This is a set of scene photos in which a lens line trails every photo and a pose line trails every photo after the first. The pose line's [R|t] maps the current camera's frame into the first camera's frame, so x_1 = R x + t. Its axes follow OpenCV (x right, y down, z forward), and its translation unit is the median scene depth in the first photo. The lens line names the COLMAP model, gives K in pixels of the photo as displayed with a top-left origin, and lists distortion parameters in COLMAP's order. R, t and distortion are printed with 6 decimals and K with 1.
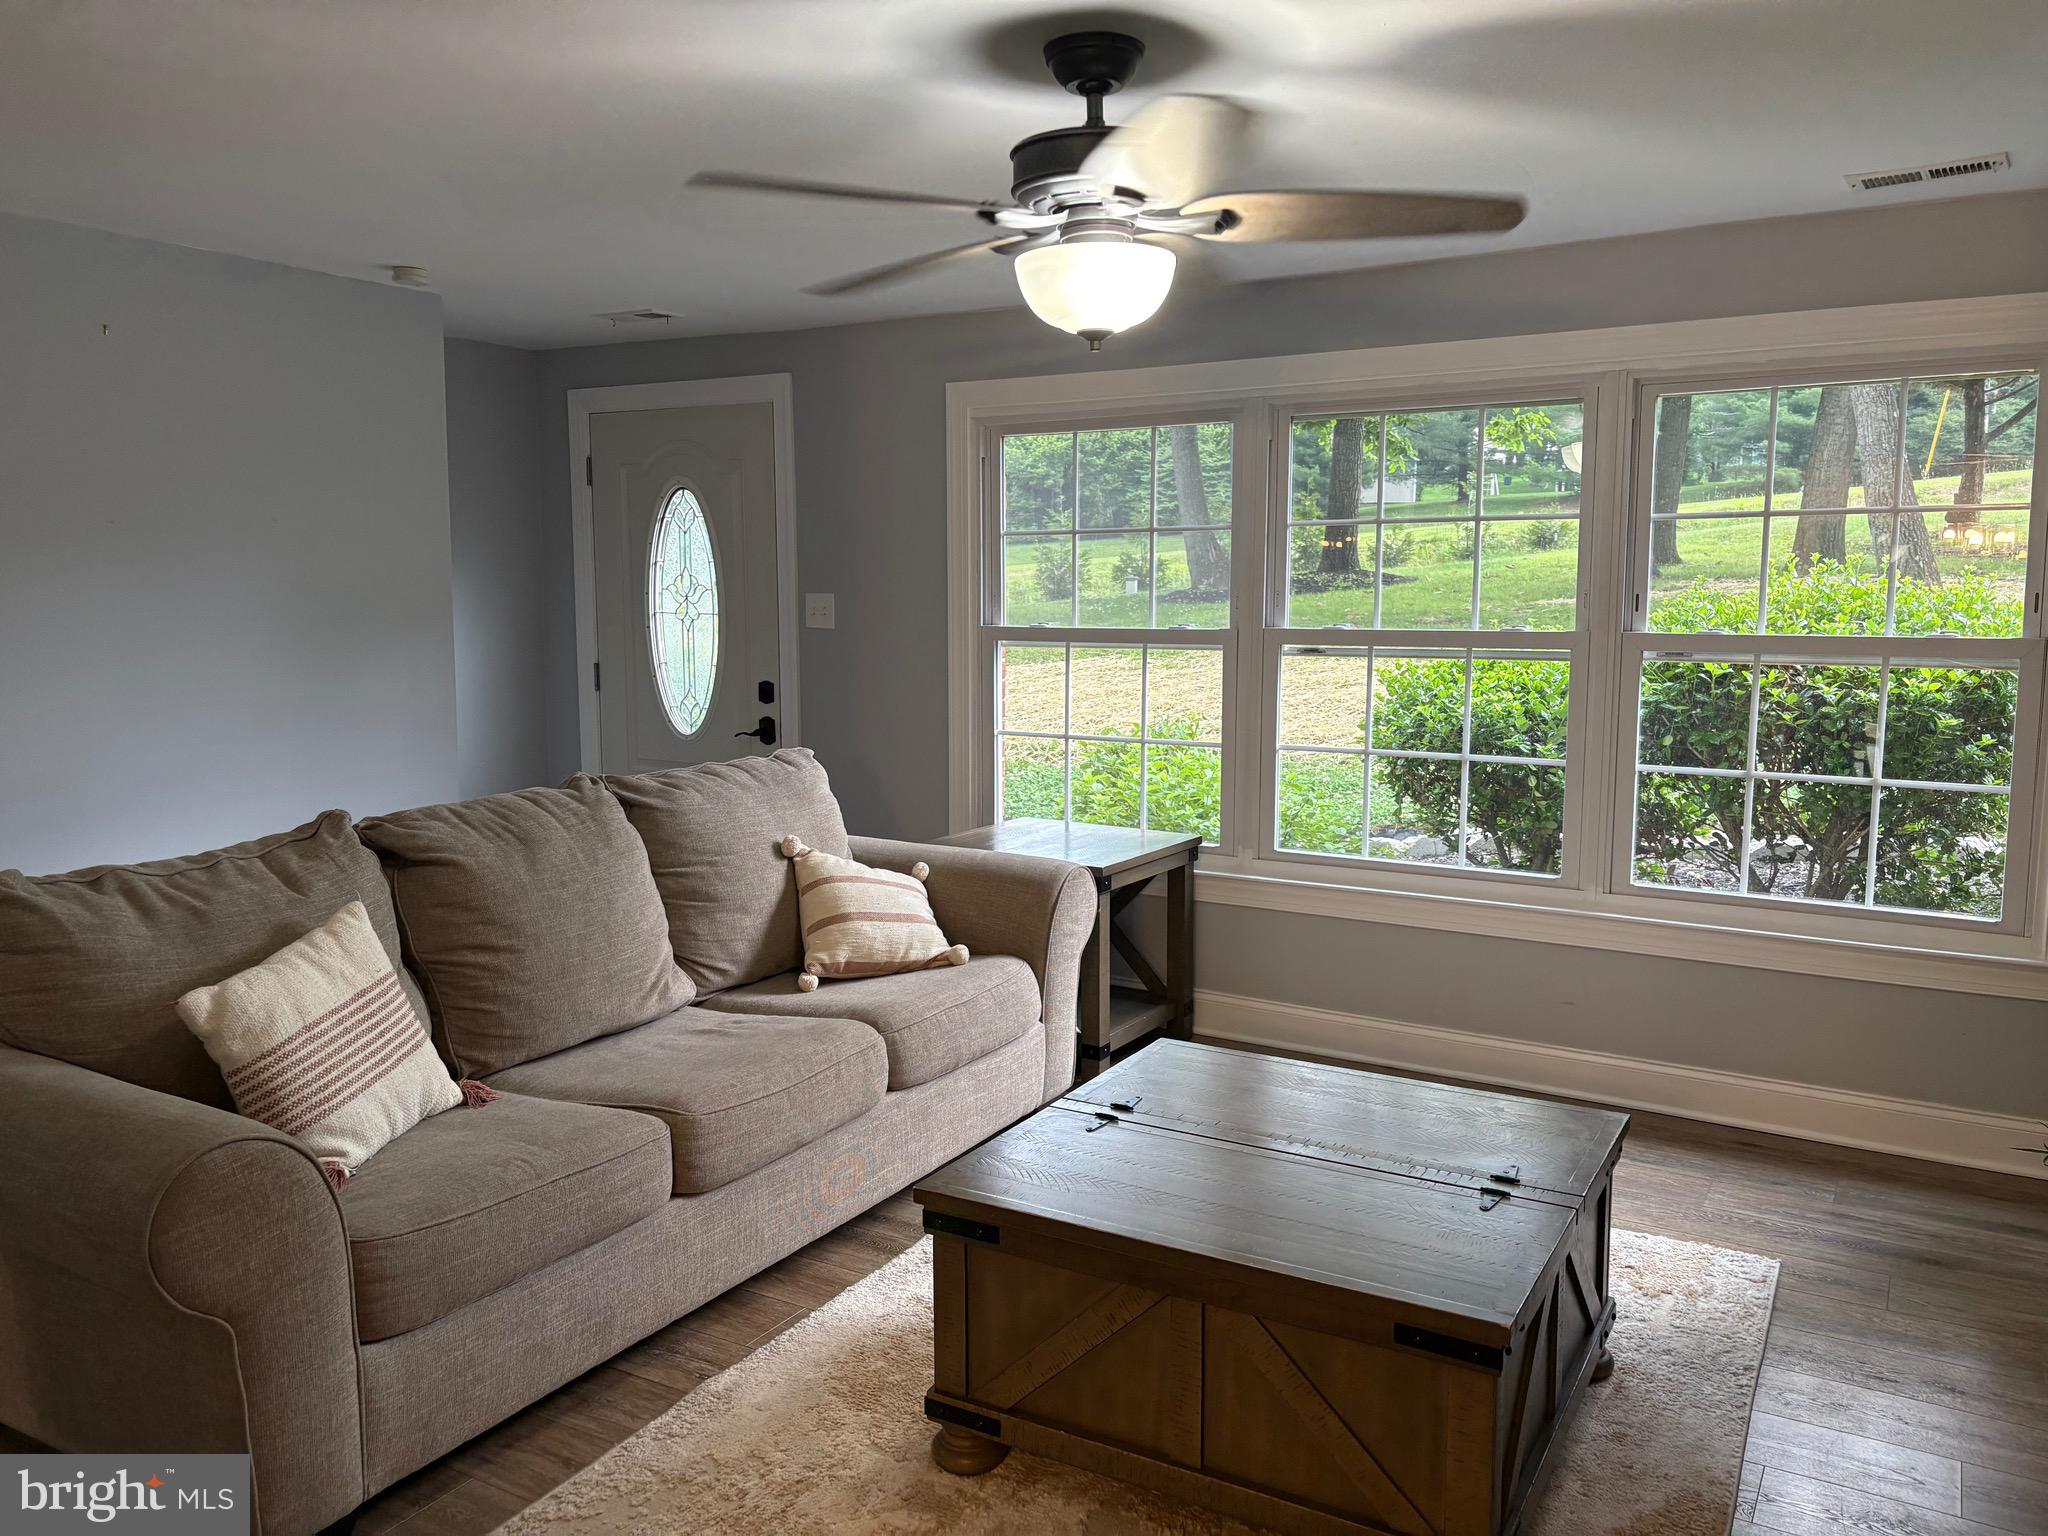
lens RADIAL K [[1547.4, 0, 1028.2], [0, 1547.4, 754.9], [0, 0, 1]] dist [0.052206, -0.055618]
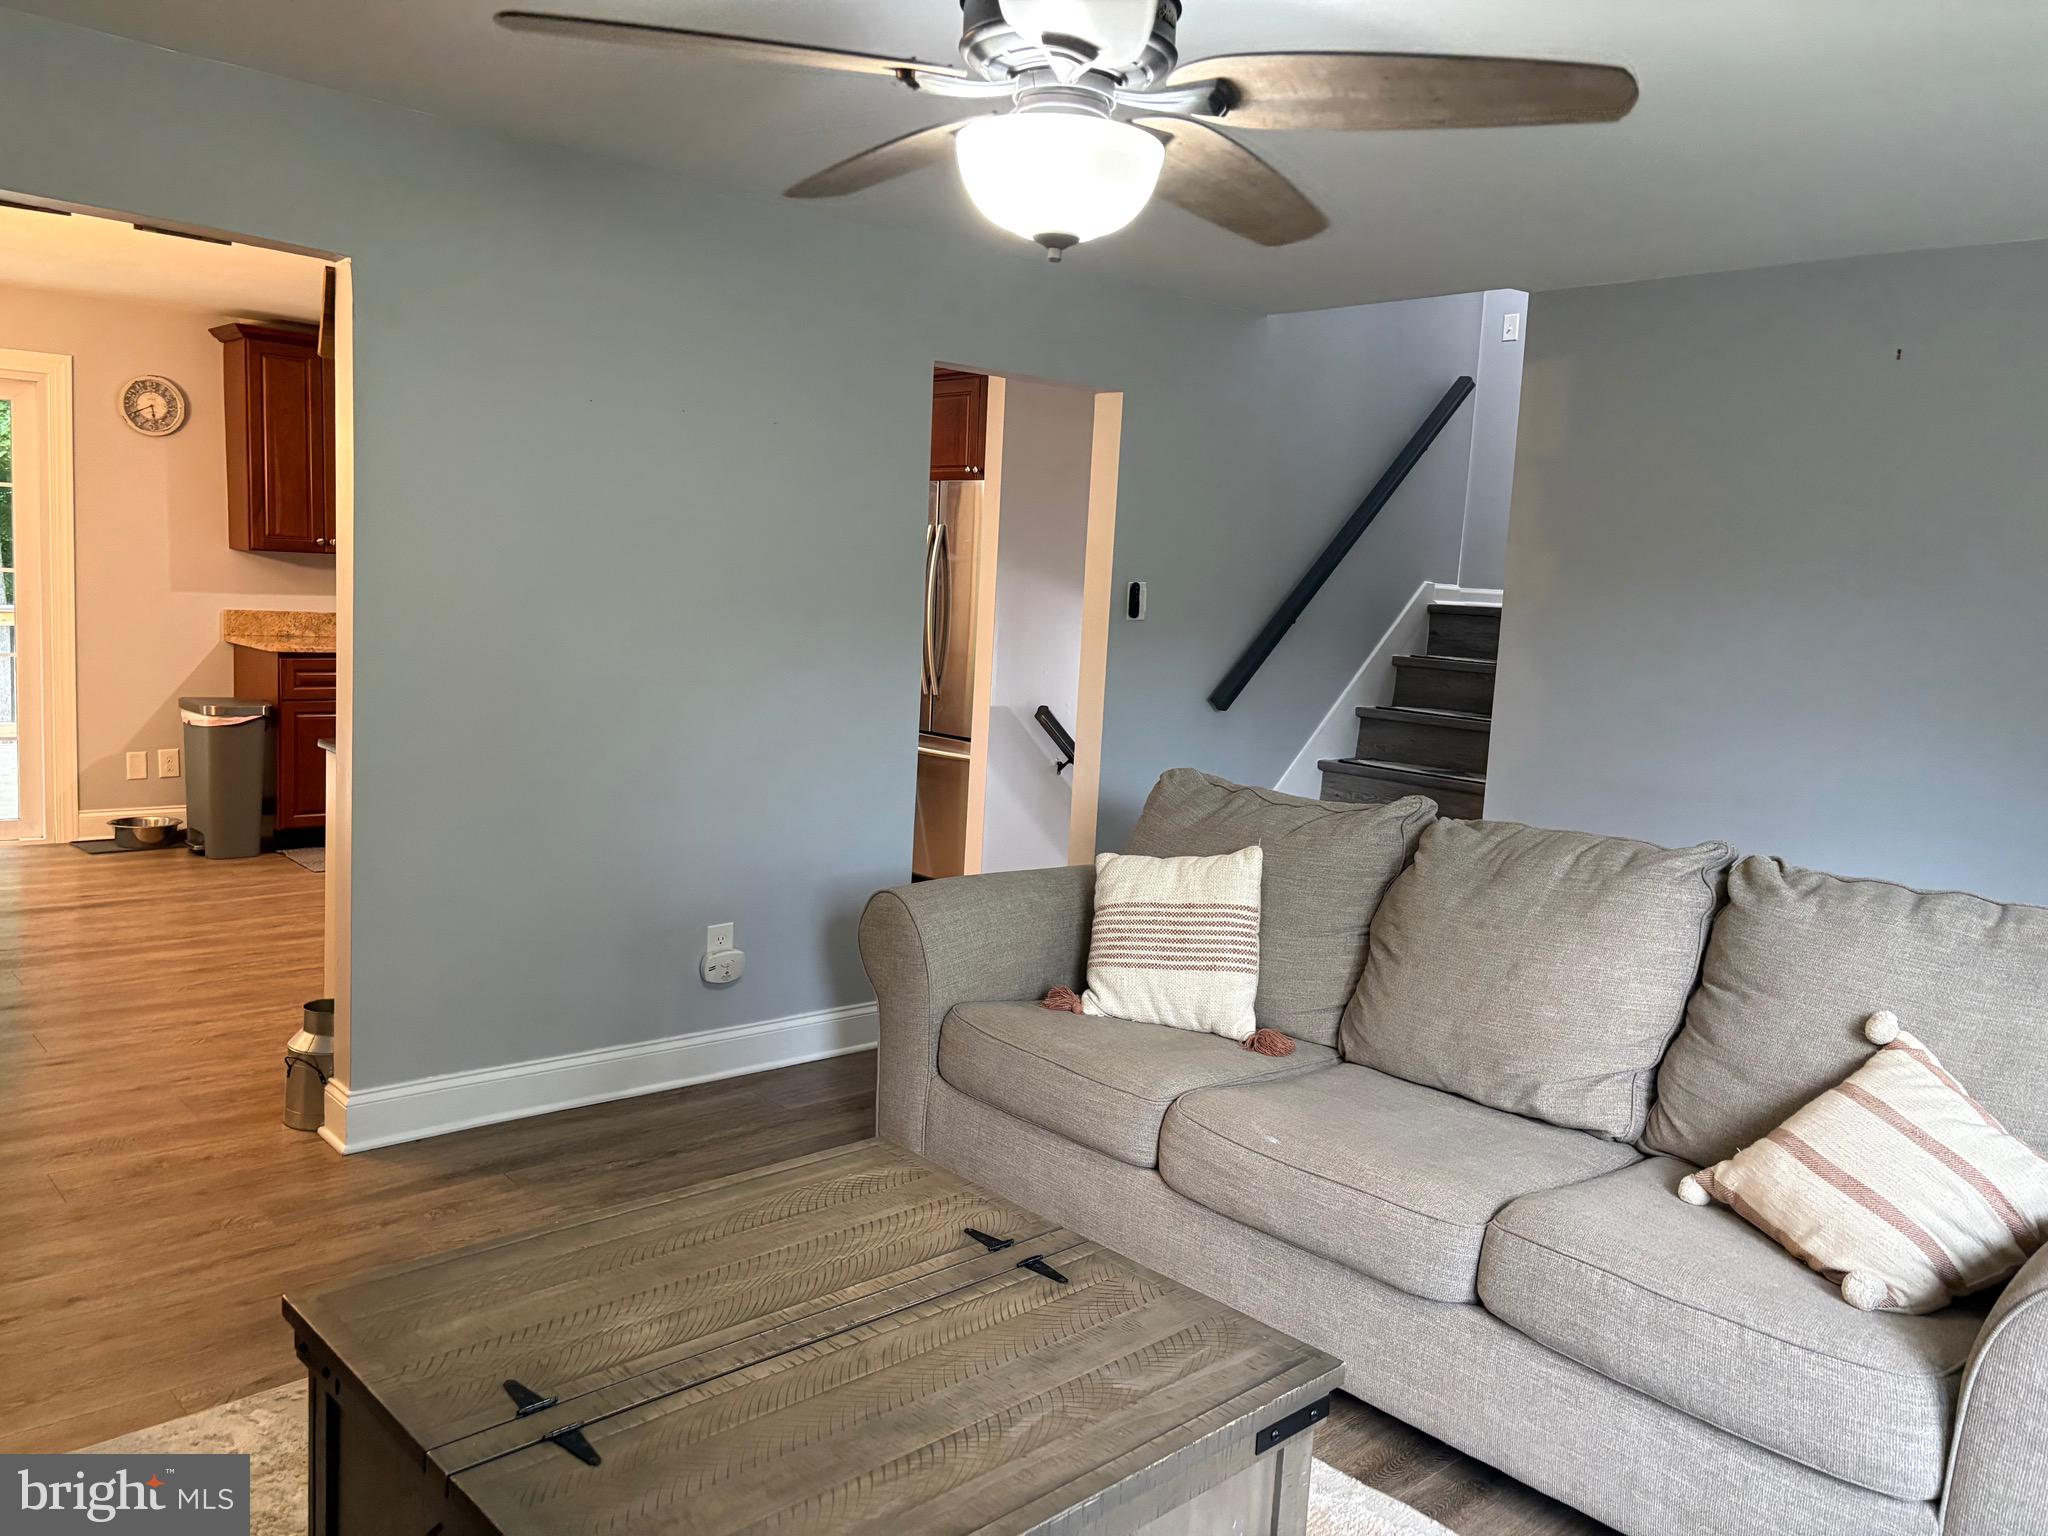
lens RADIAL K [[1547.4, 0, 1028.4], [0, 1547.4, 765.8], [0, 0, 1]] dist [0.052206, -0.055618]
pose [[-0.286169, 0.106841, -0.952204, 0.767597], [-0.155532, 0.975405, 0.156187, -0.127022], [0.945472, 0.192795, -0.262514, 1.179744]]
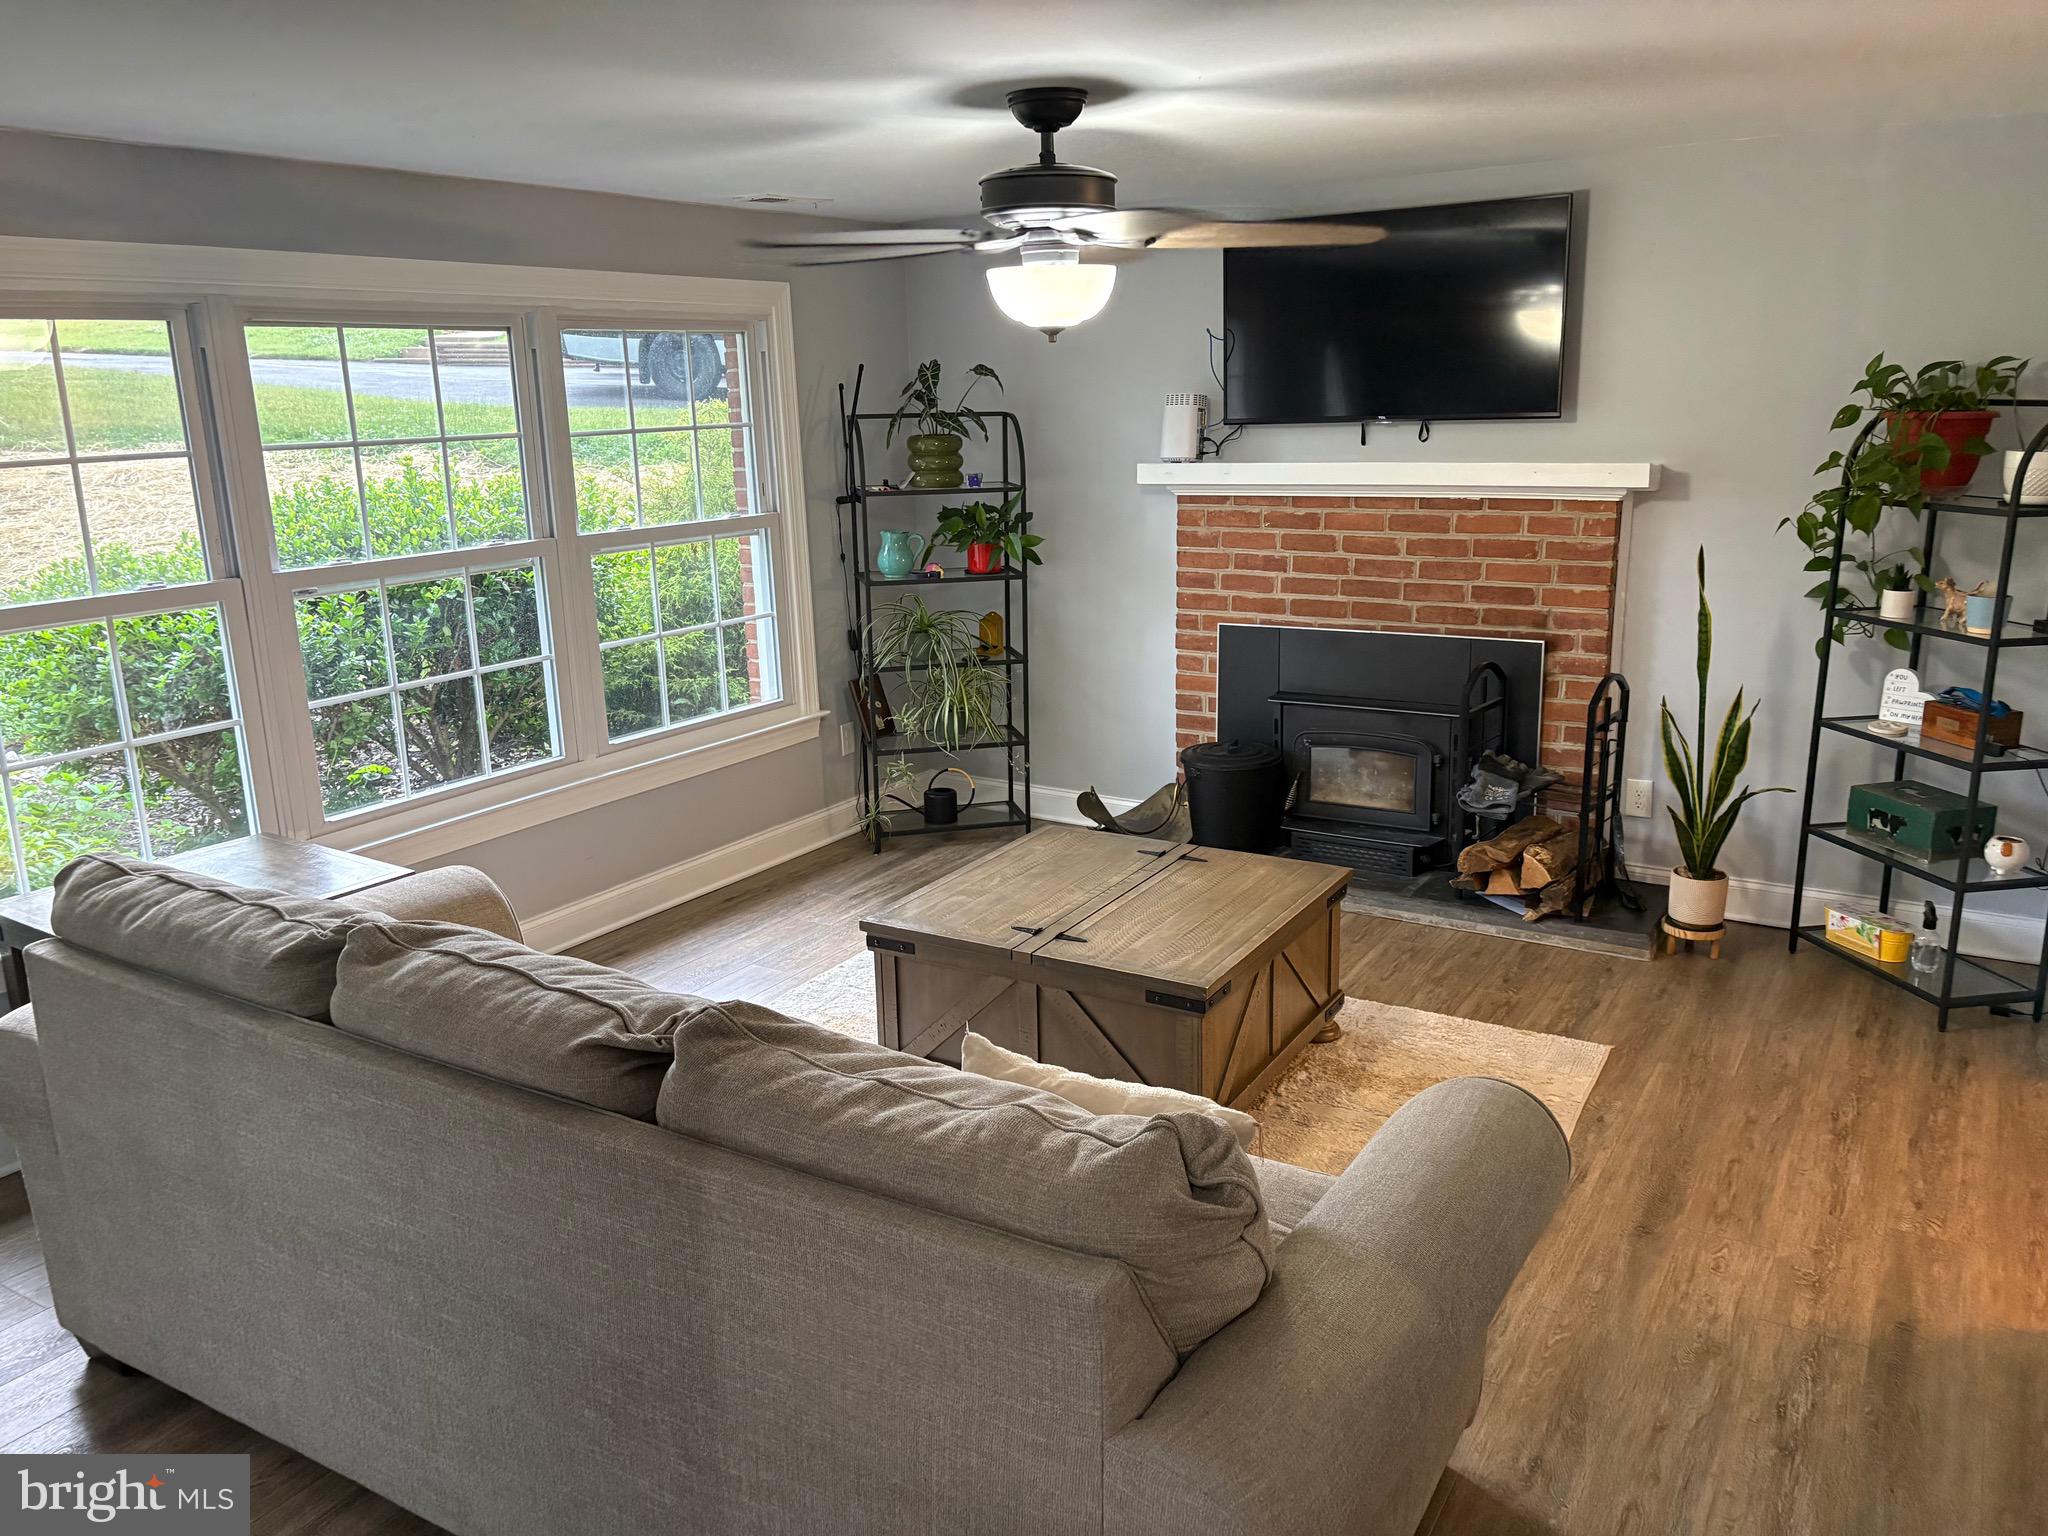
lens RADIAL K [[1547.4, 0, 1004.2], [0, 1547.4, 776.3], [0, 0, 1]] dist [0.052206, -0.055618]
pose [[0.020219, -0.248697, 0.968370, -1.195721], [0.132072, 0.960745, 0.243981, -0.224015], [-0.991034, 0.122962, 0.052271, 0.967872]]
